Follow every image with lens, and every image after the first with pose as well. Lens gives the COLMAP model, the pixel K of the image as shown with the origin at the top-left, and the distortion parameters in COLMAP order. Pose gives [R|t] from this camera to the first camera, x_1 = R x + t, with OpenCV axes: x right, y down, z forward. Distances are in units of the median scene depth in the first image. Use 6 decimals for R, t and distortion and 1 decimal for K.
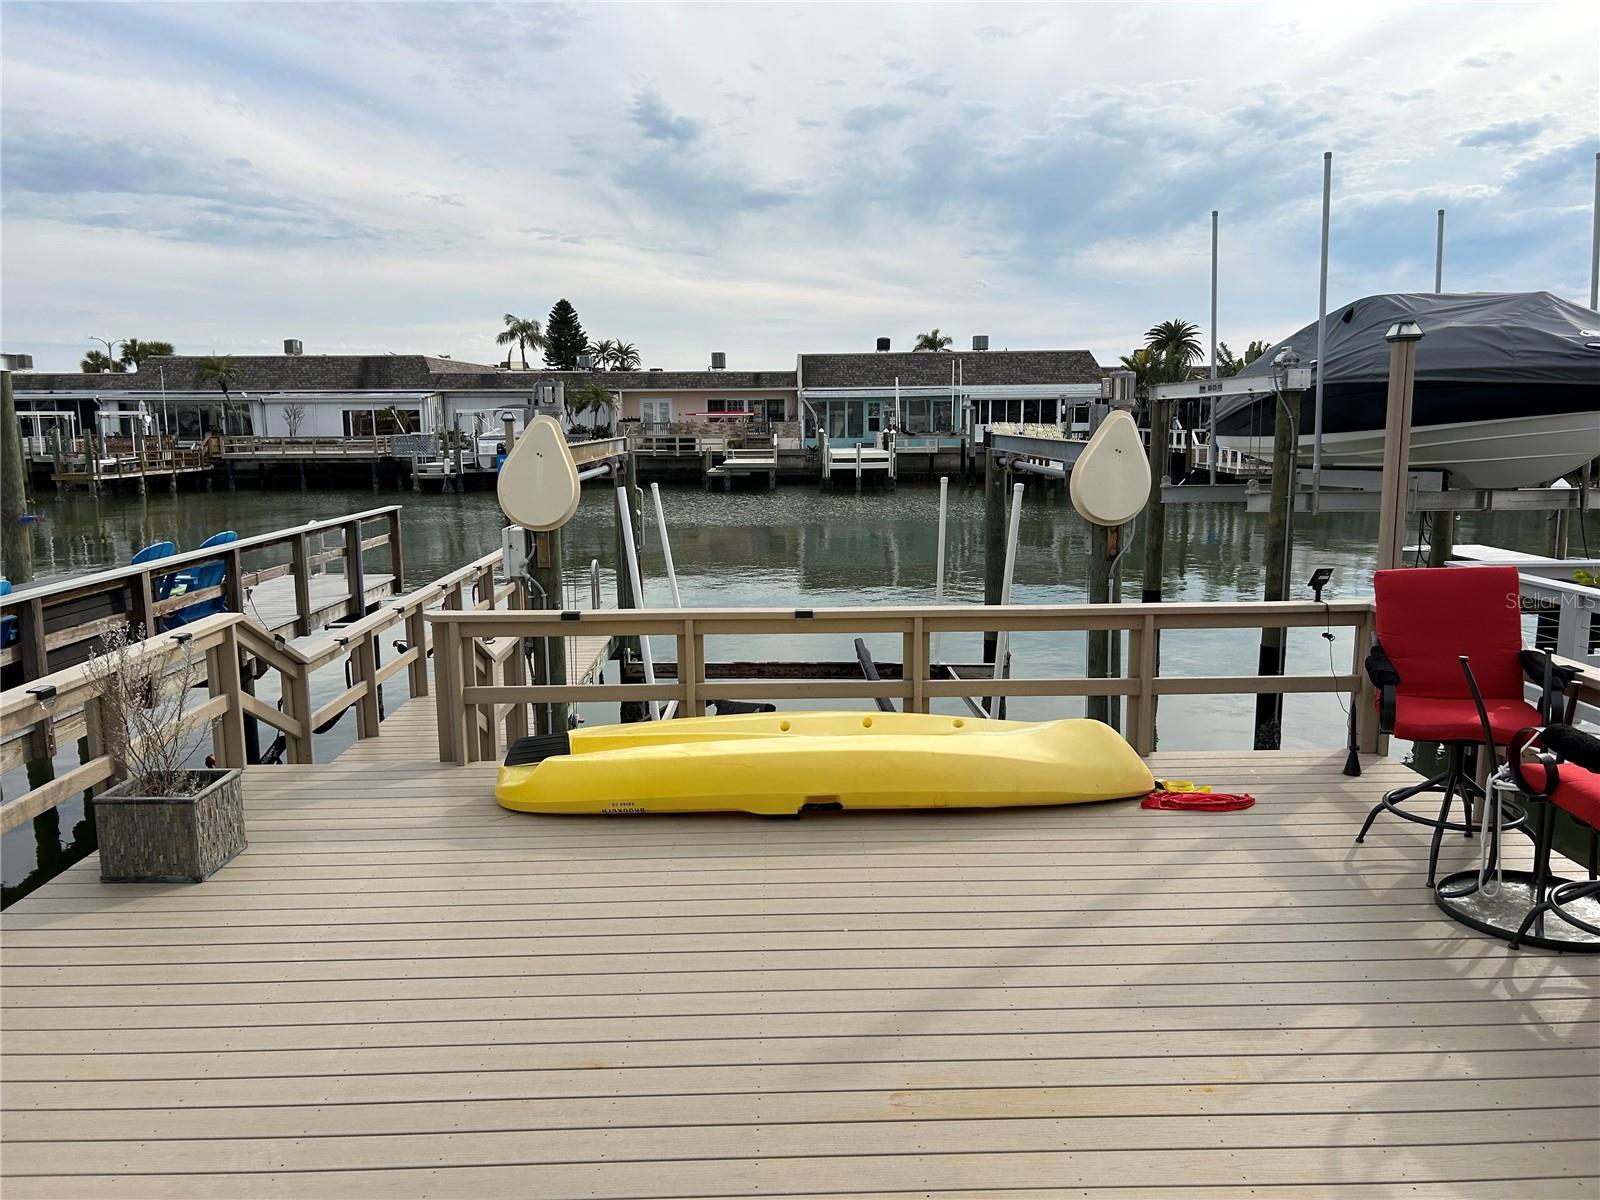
lens RADIAL K [[1201.3, 0, 802.5], [0, 1201.3, 616.5], [0, 0, 1]] dist [0.059597, -0.061383]
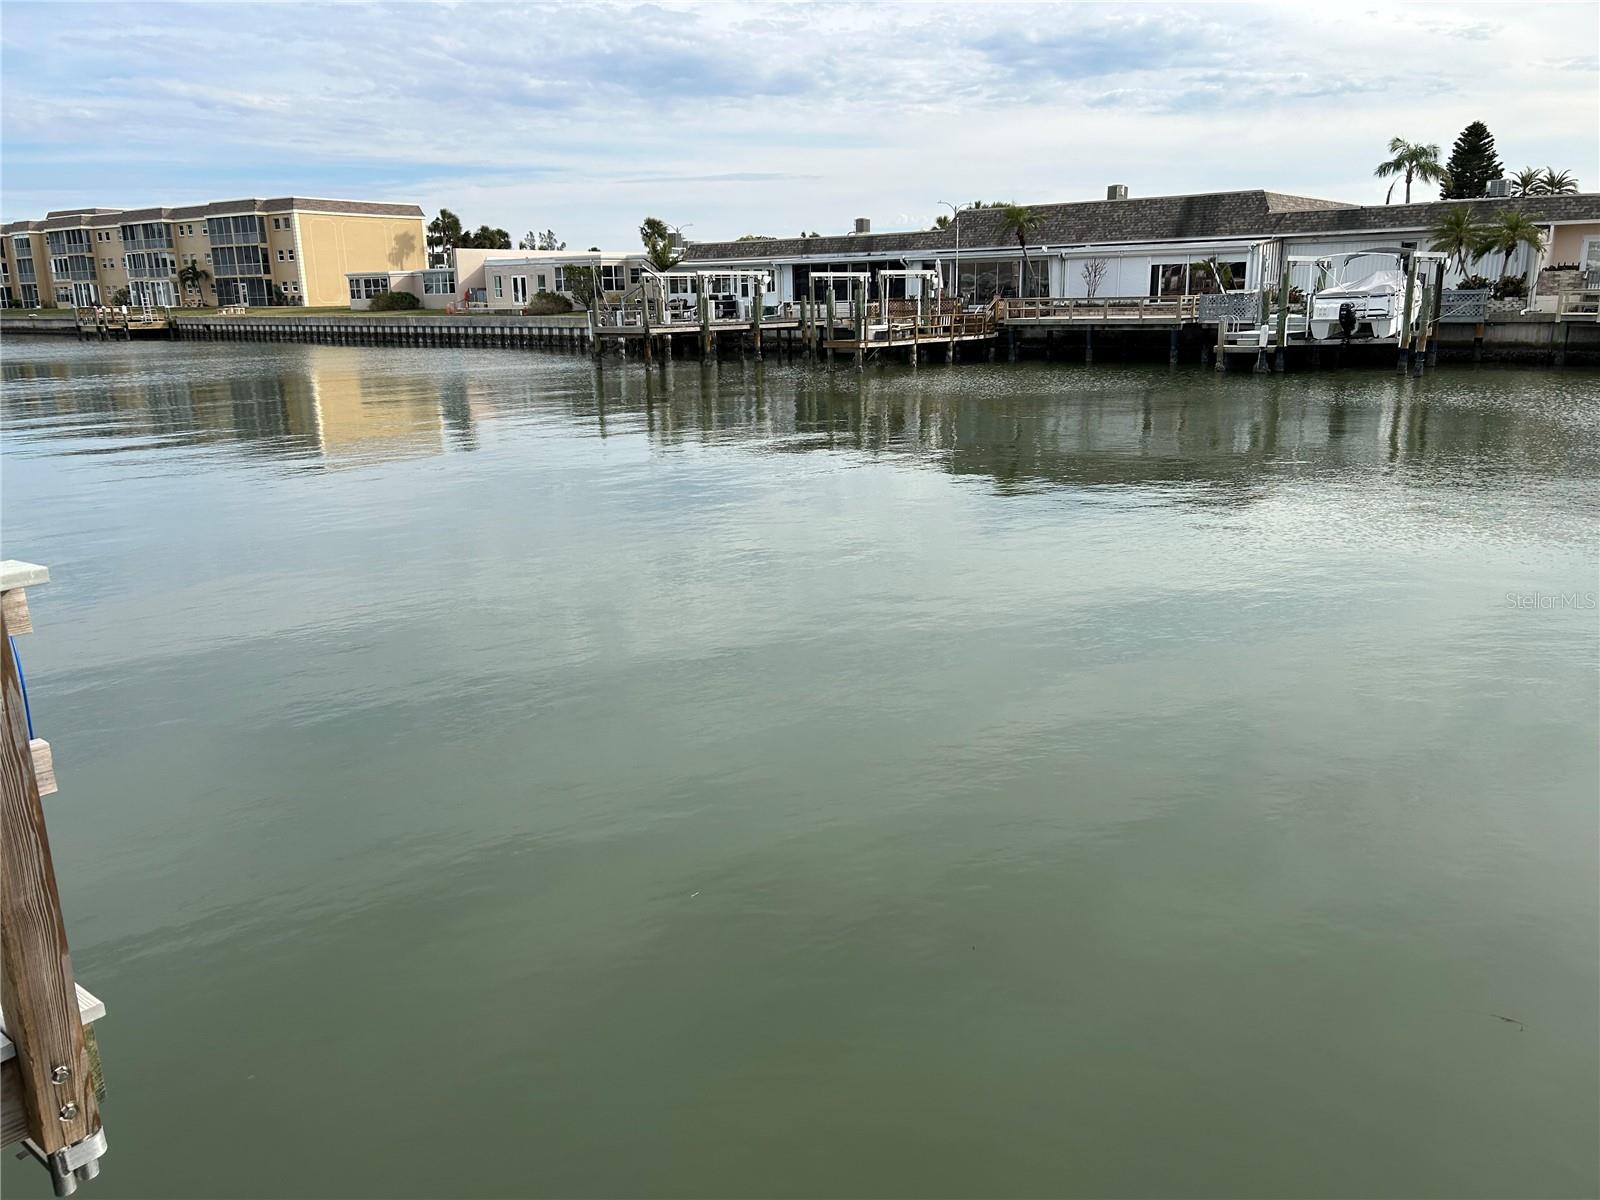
lens RADIAL K [[1201.3, 0, 805.3], [0, 1201.3, 586.9], [0, 0, 1]] dist [0.059597, -0.061383]
pose [[0.783508, 0.142187, -0.604896, -0.040443], [-0.091962, 0.989282, 0.113424, -0.027888], [0.614540, -0.033241, 0.788185, 0.215926]]
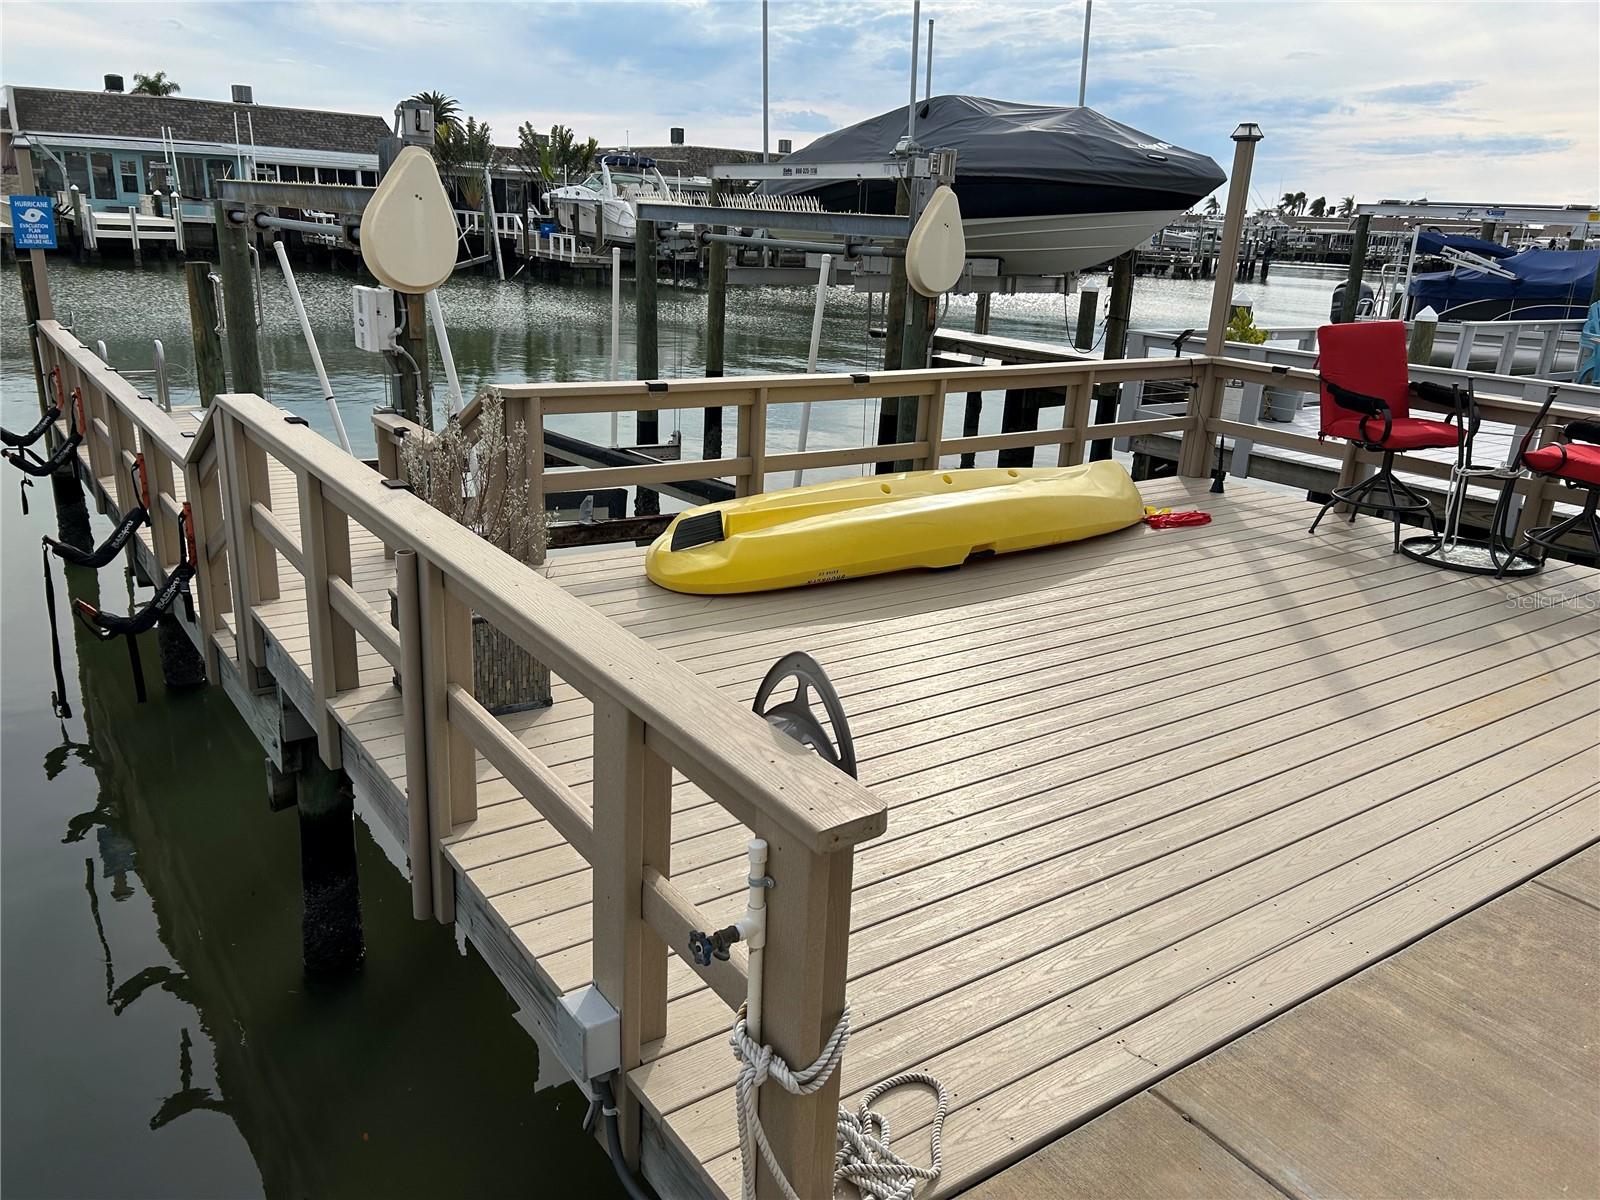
lens RADIAL K [[1201.3, 0, 797.1], [0, 1201.3, 613.7], [0, 0, 1]] dist [0.059597, -0.061383]
pose [[0.822570, -0.132877, 0.552922, -0.067818], [0.039973, 0.983423, 0.176867, 0.001264], [-0.567257, -0.123384, 0.814245, 0.019262]]
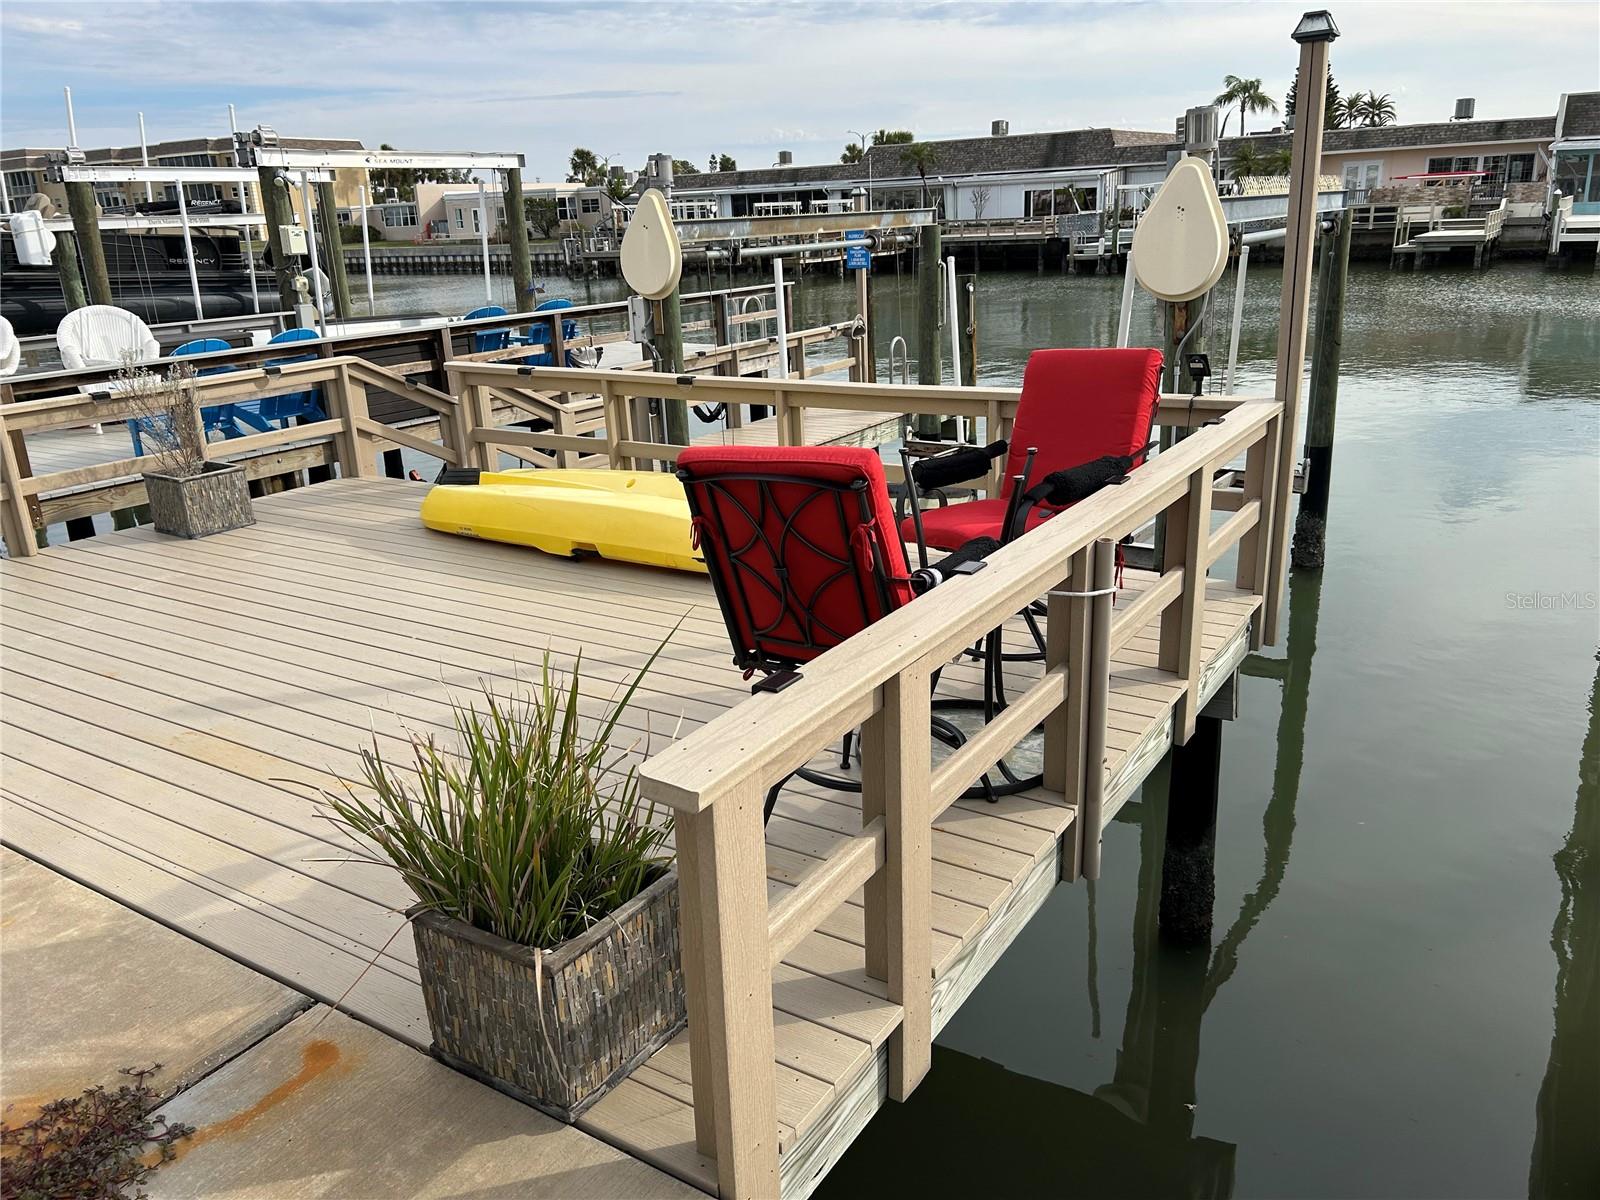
lens RADIAL K [[1201.3, 0, 798.2], [0, 1201.3, 606.3], [0, 0, 1]] dist [0.059597, -0.061383]
pose [[0.825048, 0.152686, -0.544043, 0.073235], [-0.061720, 0.981391, 0.181830, -0.000590], [0.561682, -0.116440, 0.819118, 0.018545]]
